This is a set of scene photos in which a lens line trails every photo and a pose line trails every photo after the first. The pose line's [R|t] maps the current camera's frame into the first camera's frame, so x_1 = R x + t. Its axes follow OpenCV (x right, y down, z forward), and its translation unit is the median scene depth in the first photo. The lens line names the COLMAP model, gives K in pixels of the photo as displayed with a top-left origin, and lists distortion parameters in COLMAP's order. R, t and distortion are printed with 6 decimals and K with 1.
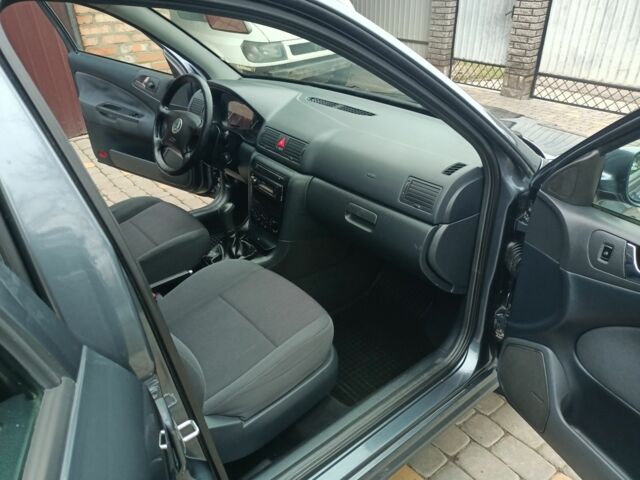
lens RADIAL K [[476.7, 0, 322.7], [0, 476.7, 239.5], [0, 0, 1]] dist [0.021111, -0.020956]
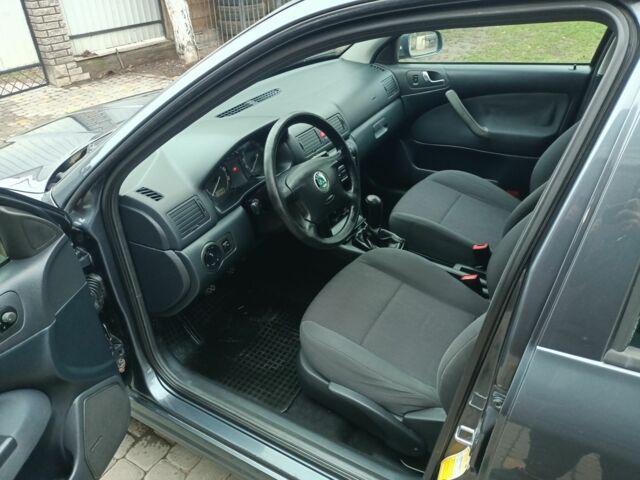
lens RADIAL K [[476.7, 0, 317.8], [0, 476.7, 243.8], [0, 0, 1]] dist [0.021111, -0.020956]
pose [[-0.314984, -0.510718, 0.799970, -0.280882], [0.498645, 0.628119, 0.597344, -0.184328], [-0.807551, 0.587055, 0.056820, 0.303604]]
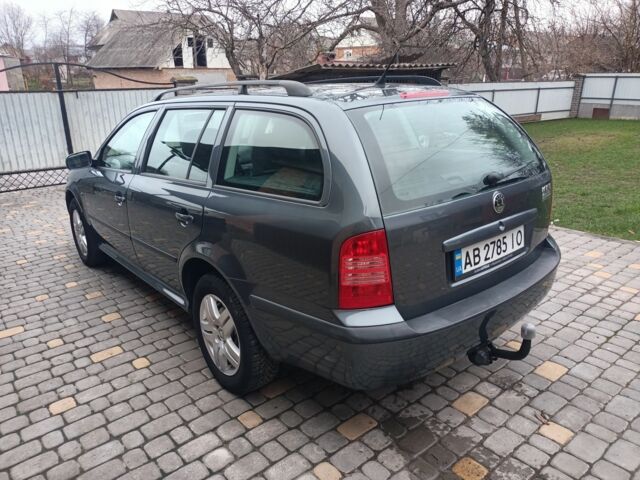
lens RADIAL K [[476.7, 0, 320.1], [0, 476.7, 234.2], [0, 0, 1]] dist [0.021111, -0.020956]
pose [[0.017164, -0.305732, 0.951963, -0.729210], [0.510724, 0.821204, 0.254529, -0.058290], [-0.859574, 0.481821, 0.170240, 0.052602]]
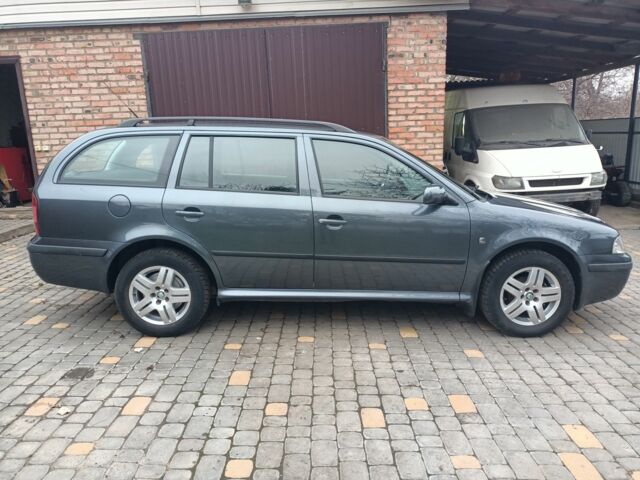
lens RADIAL K [[476.7, 0, 321.9], [0, 476.7, 240.0], [0, 0, 1]] dist [0.021111, -0.020956]
pose [[0.770814, 0.123784, -0.624919, 0.317720], [-0.300166, 0.935799, -0.184881, 0.165284], [0.561913, 0.330088, 0.758482, -0.294415]]
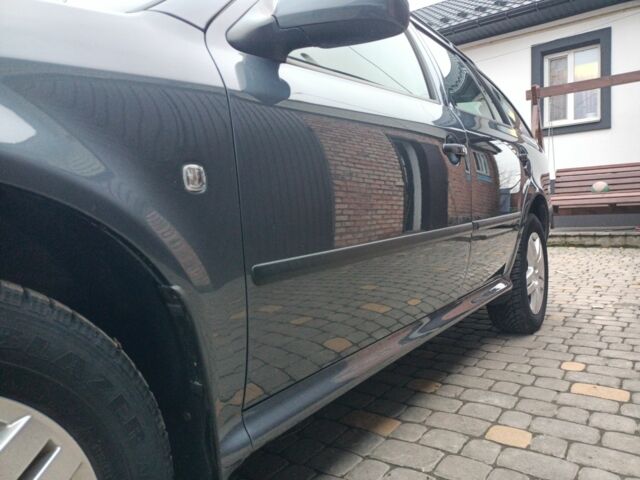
lens RADIAL K [[476.7, 0, 320.0], [0, 476.7, 237.4], [0, 0, 1]] dist [0.021111, -0.020956]
pose [[-0.971532, 0.033932, -0.234468, -0.078780], [-0.091255, 0.859723, 0.502542, -0.149567], [0.218630, 0.509632, -0.832151, 0.536737]]
